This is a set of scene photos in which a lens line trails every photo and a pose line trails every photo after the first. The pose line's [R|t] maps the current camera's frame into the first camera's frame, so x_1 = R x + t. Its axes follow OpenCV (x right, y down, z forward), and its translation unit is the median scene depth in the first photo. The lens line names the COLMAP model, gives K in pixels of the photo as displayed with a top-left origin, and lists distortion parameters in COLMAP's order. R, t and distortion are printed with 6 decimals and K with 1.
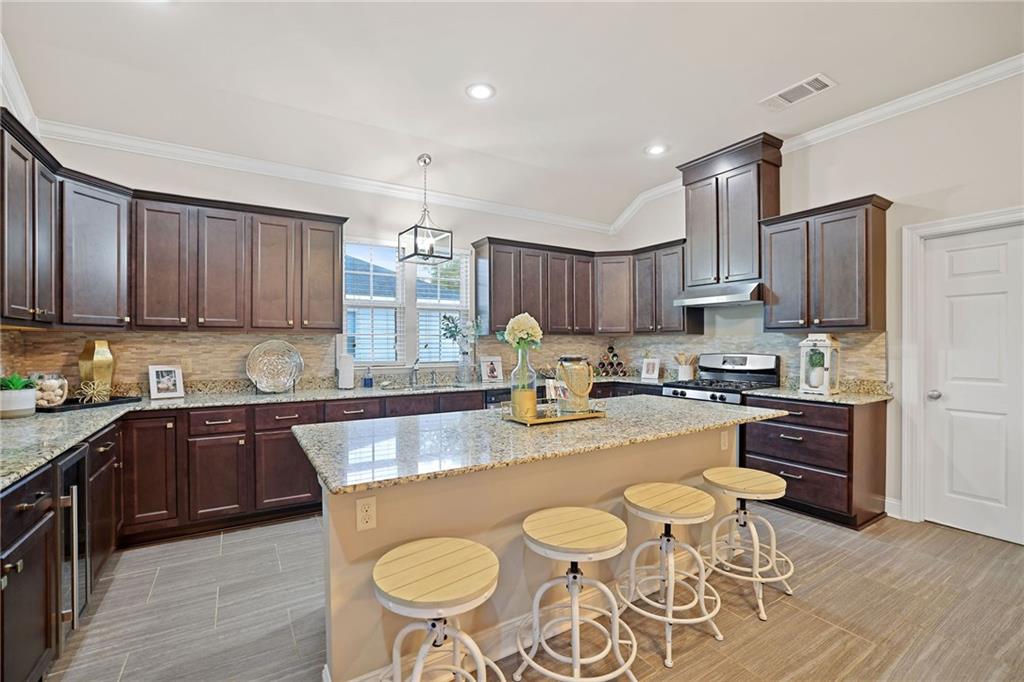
lens RADIAL K [[442.0, 0, 508.9], [0, 442.0, 348.5], [0, 0, 1]] dist [-0.029968, 0.010982]
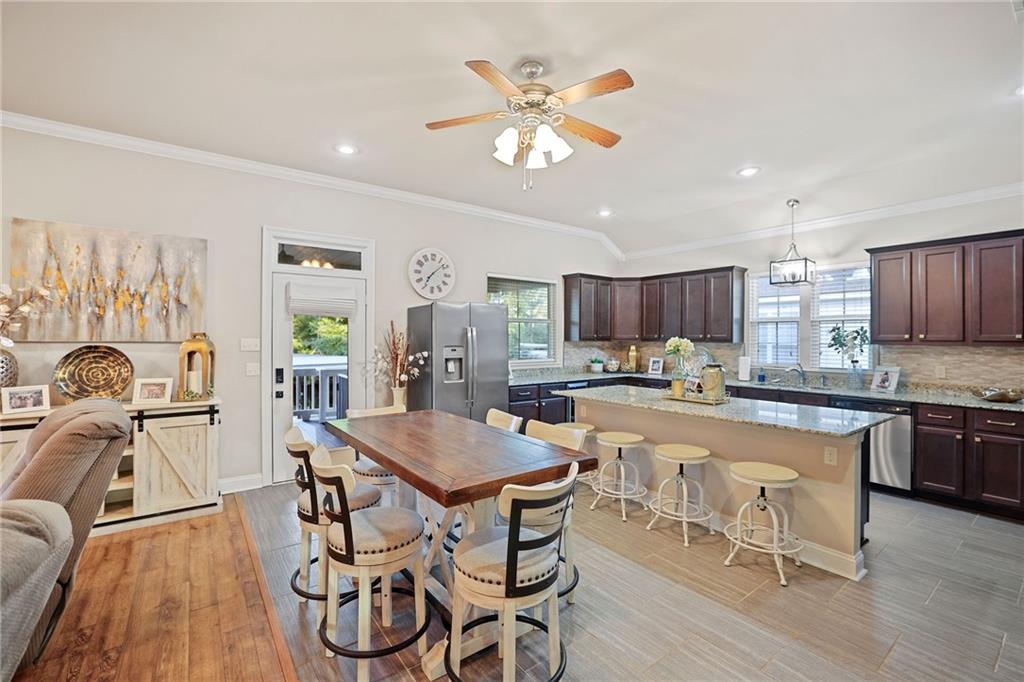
lens RADIAL K [[442.0, 0, 506.9], [0, 442.0, 334.6], [0, 0, 1]] dist [-0.029968, 0.010982]
pose [[0.088231, -0.004256, -0.996091, 1.181342], [-0.014412, 0.999881, -0.005548, -0.047865], [0.995996, 0.014846, 0.088159, 0.115222]]
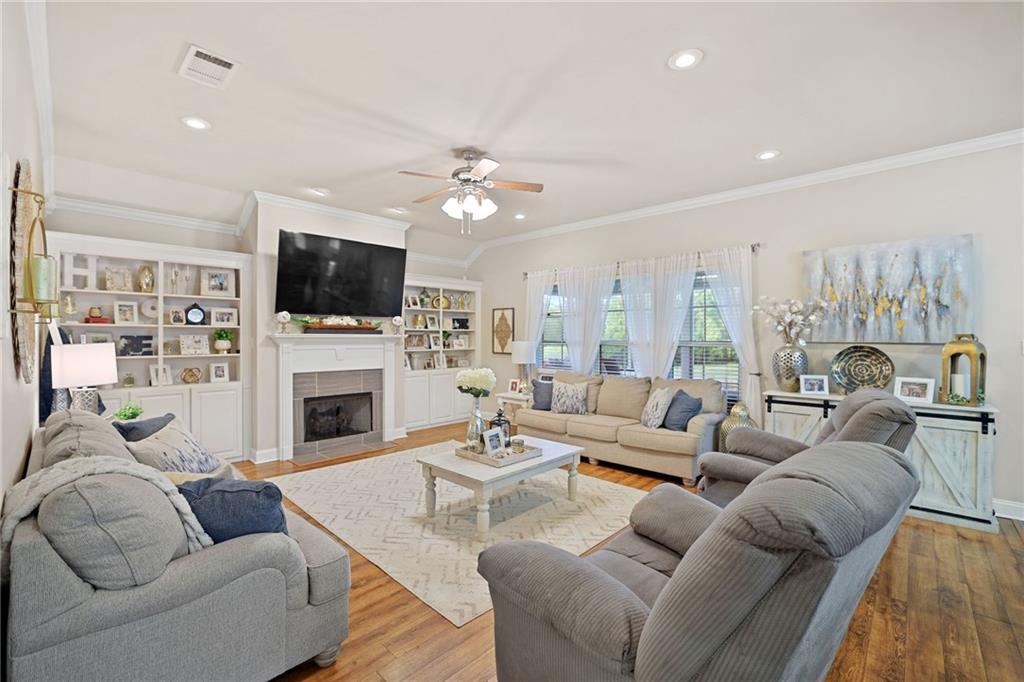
lens RADIAL K [[442.0, 0, 505.2], [0, 442.0, 336.1], [0, 0, 1]] dist [-0.029968, 0.010982]
pose [[-0.963389, 0.000722, -0.268107, 1.346854], [-0.001722, 0.999959, 0.008881, -0.049835], [0.268103, 0.009018, -0.963348, 0.141038]]
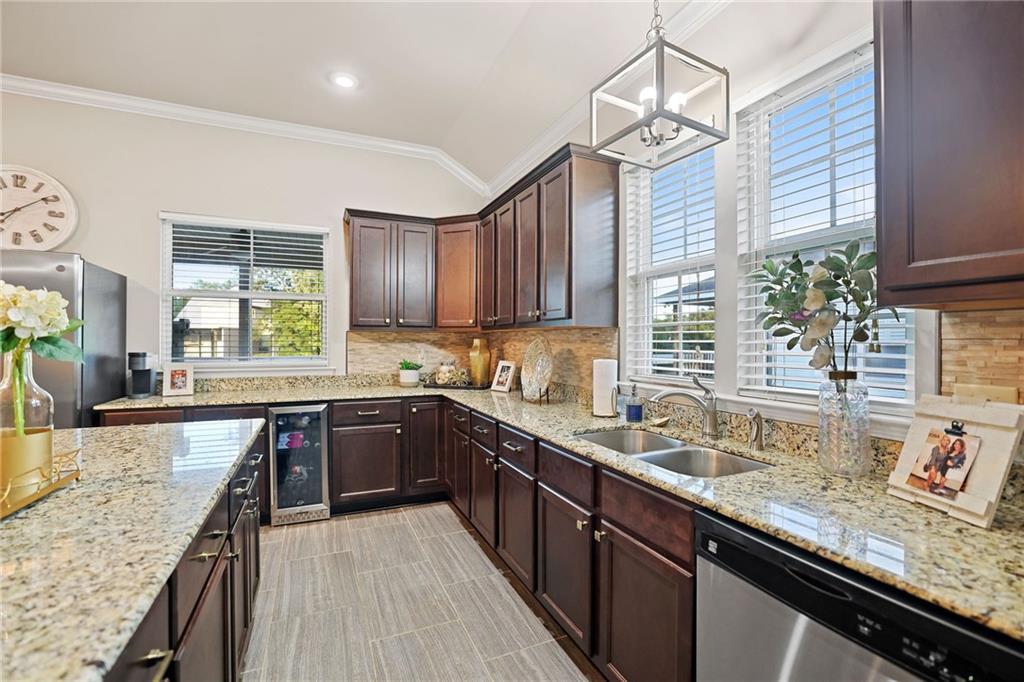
lens RADIAL K [[442.0, 0, 506.0], [0, 442.0, 336.5], [0, 0, 1]] dist [-0.029968, 0.010982]
pose [[-0.136739, -0.009018, -0.990566, 0.300768], [-0.009984, 0.999920, -0.007725, -0.014168], [0.990557, 0.008833, -0.136818, 1.125968]]
